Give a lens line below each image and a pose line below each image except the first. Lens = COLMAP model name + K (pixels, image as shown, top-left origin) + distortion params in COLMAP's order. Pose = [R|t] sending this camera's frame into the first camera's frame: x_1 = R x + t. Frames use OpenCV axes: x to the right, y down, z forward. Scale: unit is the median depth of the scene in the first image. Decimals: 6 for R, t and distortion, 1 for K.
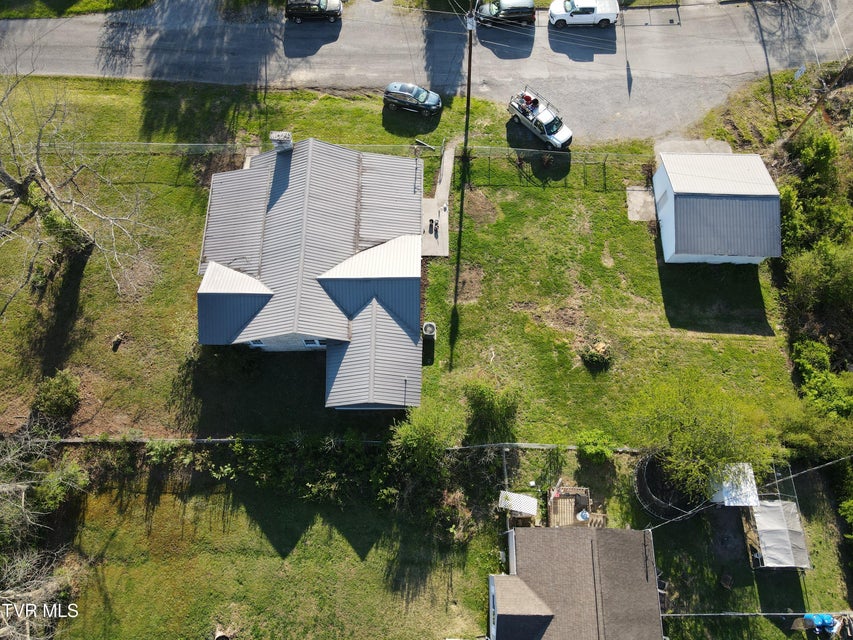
lens RADIAL K [[620.1, 0, 426.5], [0, 620.1, 320.0], [0, 0, 1]] dist [-0.000282, 0.032183]
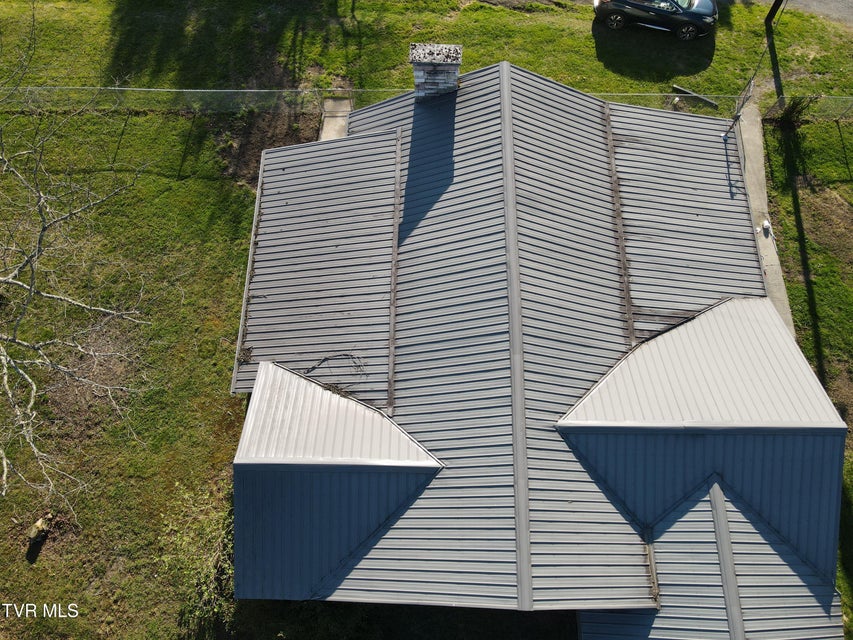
lens RADIAL K [[620.0, 0, 426.5], [0, 620.0, 320.0], [0, 0, 1]] dist [0.018925, -0.003687]
pose [[0.999946, 0.009144, -0.004924, -0.224630], [-0.009152, 0.999957, -0.001669, -0.114700], [0.004909, 0.001714, 0.999986, 0.559003]]
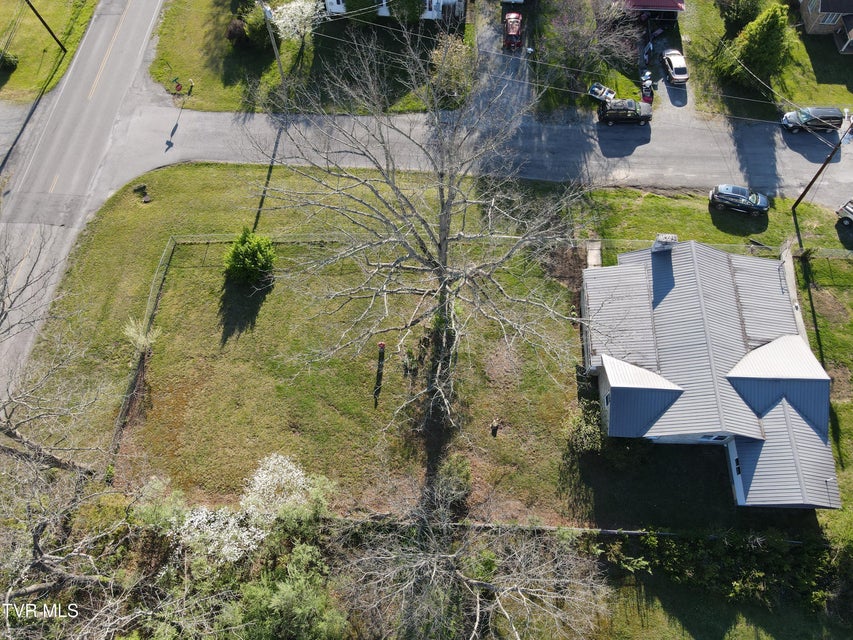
lens RADIAL K [[620.1, 0, 426.5], [0, 620.1, 320.0], [0, 0, 1]] dist [-0.000282, 0.032183]
pose [[0.999173, 0.032114, -0.024937, -0.582554], [-0.034180, 0.995587, -0.087394, -0.047623], [0.022020, 0.088174, 0.995862, -0.052063]]
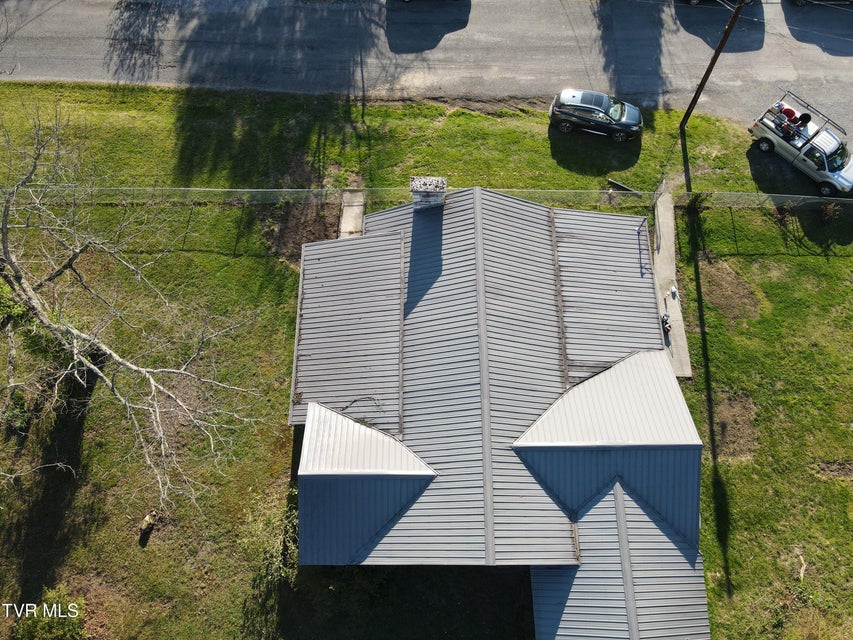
lens RADIAL K [[620.1, 0, 426.5], [0, 620.1, 320.0], [0, 0, 1]] dist [-0.000282, 0.032183]
pose [[0.999980, -0.005686, 0.002694, -0.225986], [0.005687, 0.999984, -0.000499, -0.160273], [-0.002691, 0.000514, 0.999996, 0.395304]]
